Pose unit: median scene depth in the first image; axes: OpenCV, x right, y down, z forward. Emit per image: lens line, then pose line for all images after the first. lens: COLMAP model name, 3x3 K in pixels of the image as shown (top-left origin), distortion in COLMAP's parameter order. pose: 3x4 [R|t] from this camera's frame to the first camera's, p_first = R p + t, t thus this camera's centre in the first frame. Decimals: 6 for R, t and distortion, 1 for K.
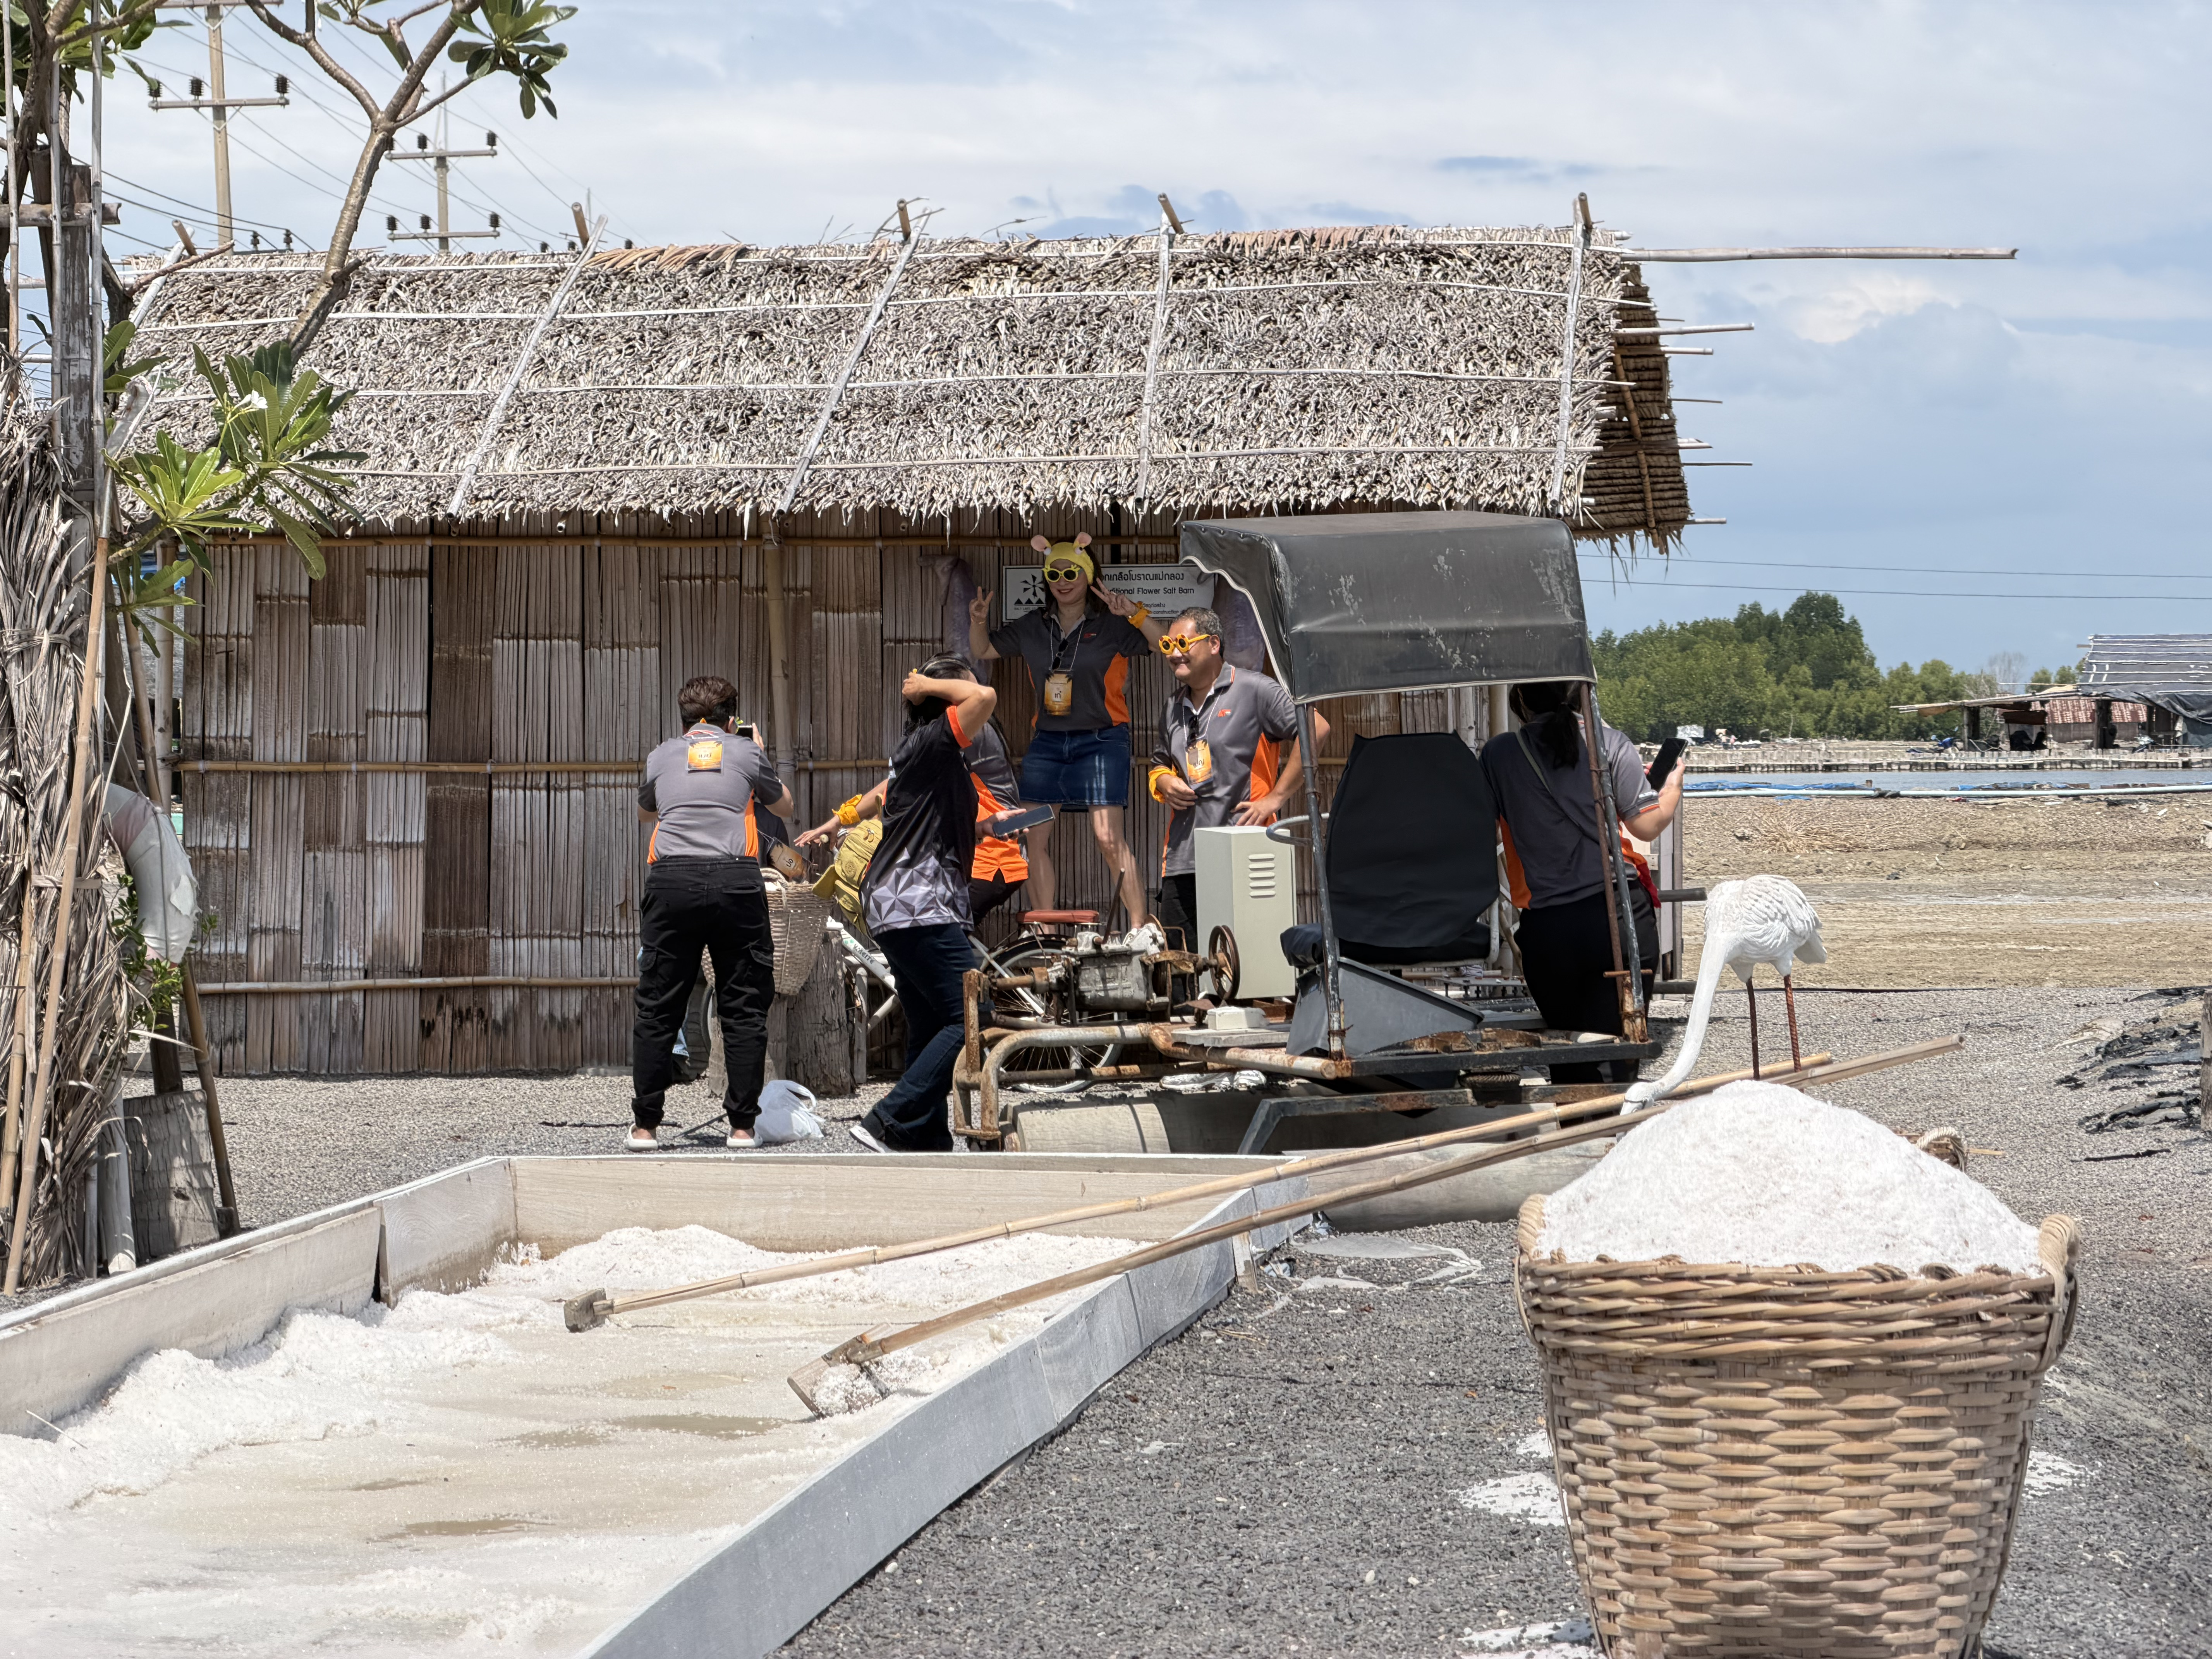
lens RADIAL K [[6440.6, 0, 1106.0], [0, 6440.6, 829.5], [0, 0, 1]] dist [-0.035226, -0.425241]
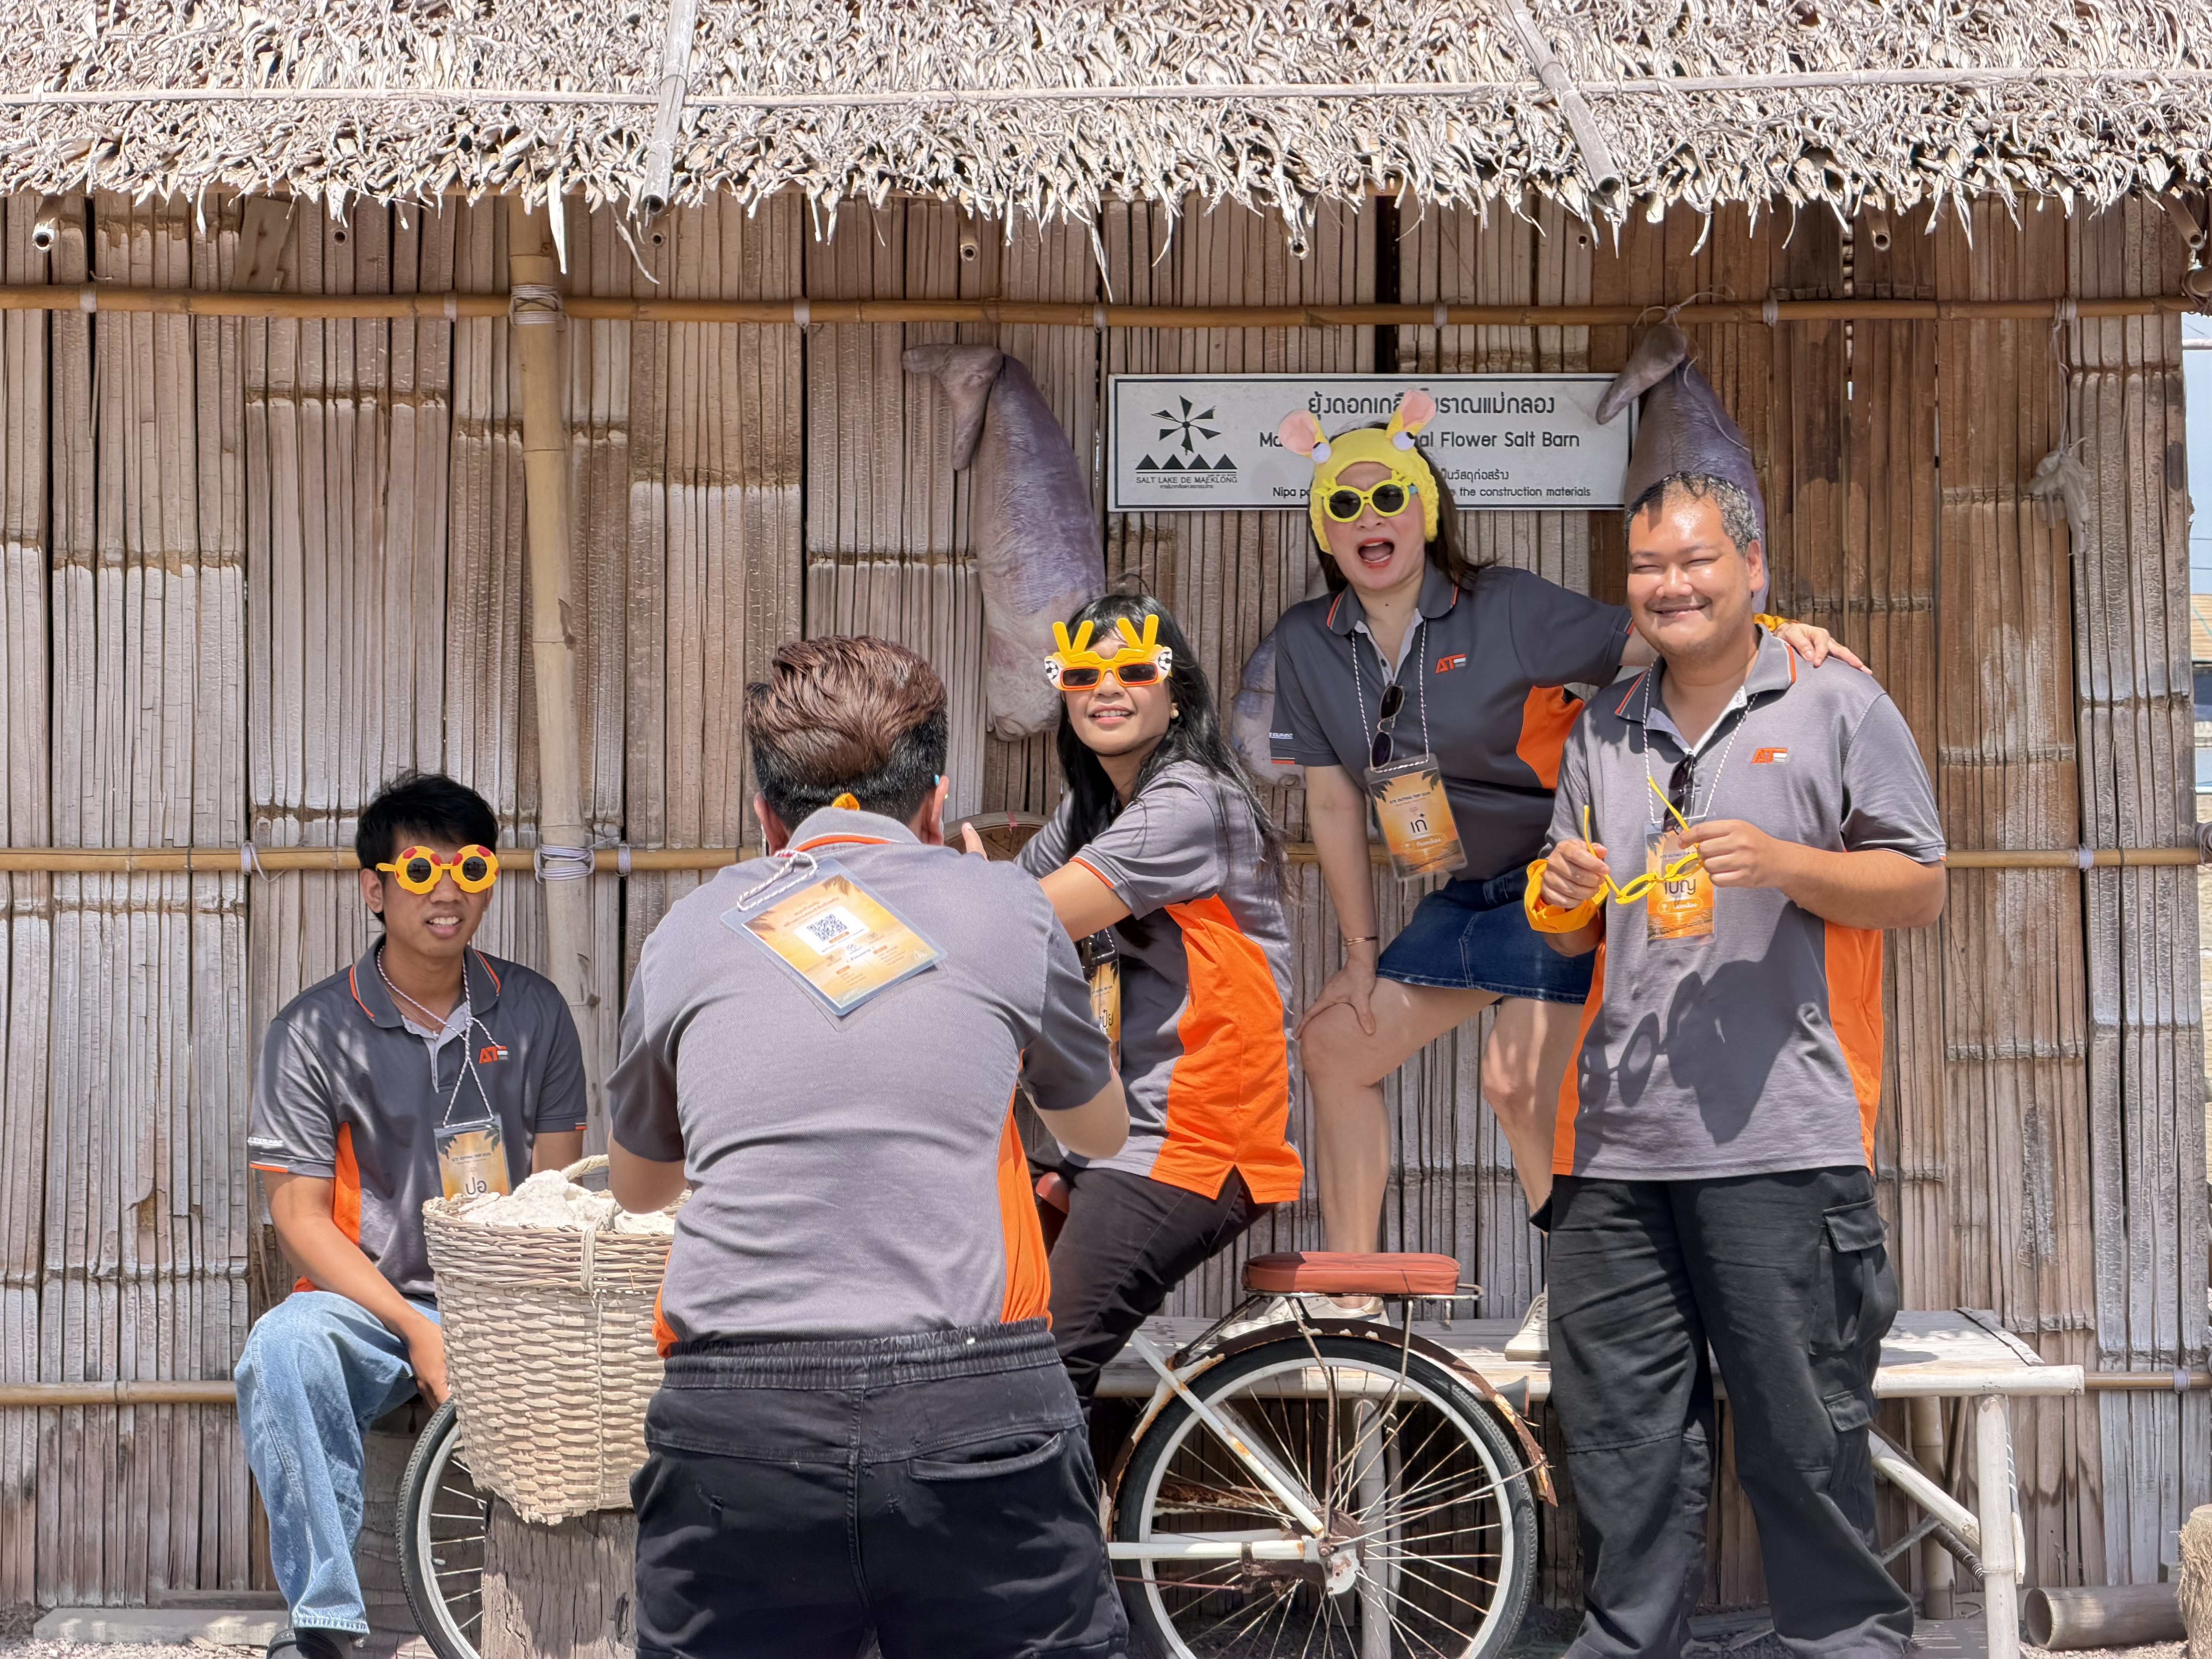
lens RADIAL K [[6997.9, 0, 1106.0], [0, 6997.9, 829.5], [0, 0, 1]] dist [0.129664, 2.094310]
pose [[0.992119, 0.006074, 0.125154, -0.071497], [-0.006413, 0.999977, 0.002304, -0.013263], [-0.125137, -0.003088, 0.992135, 0.563001]]
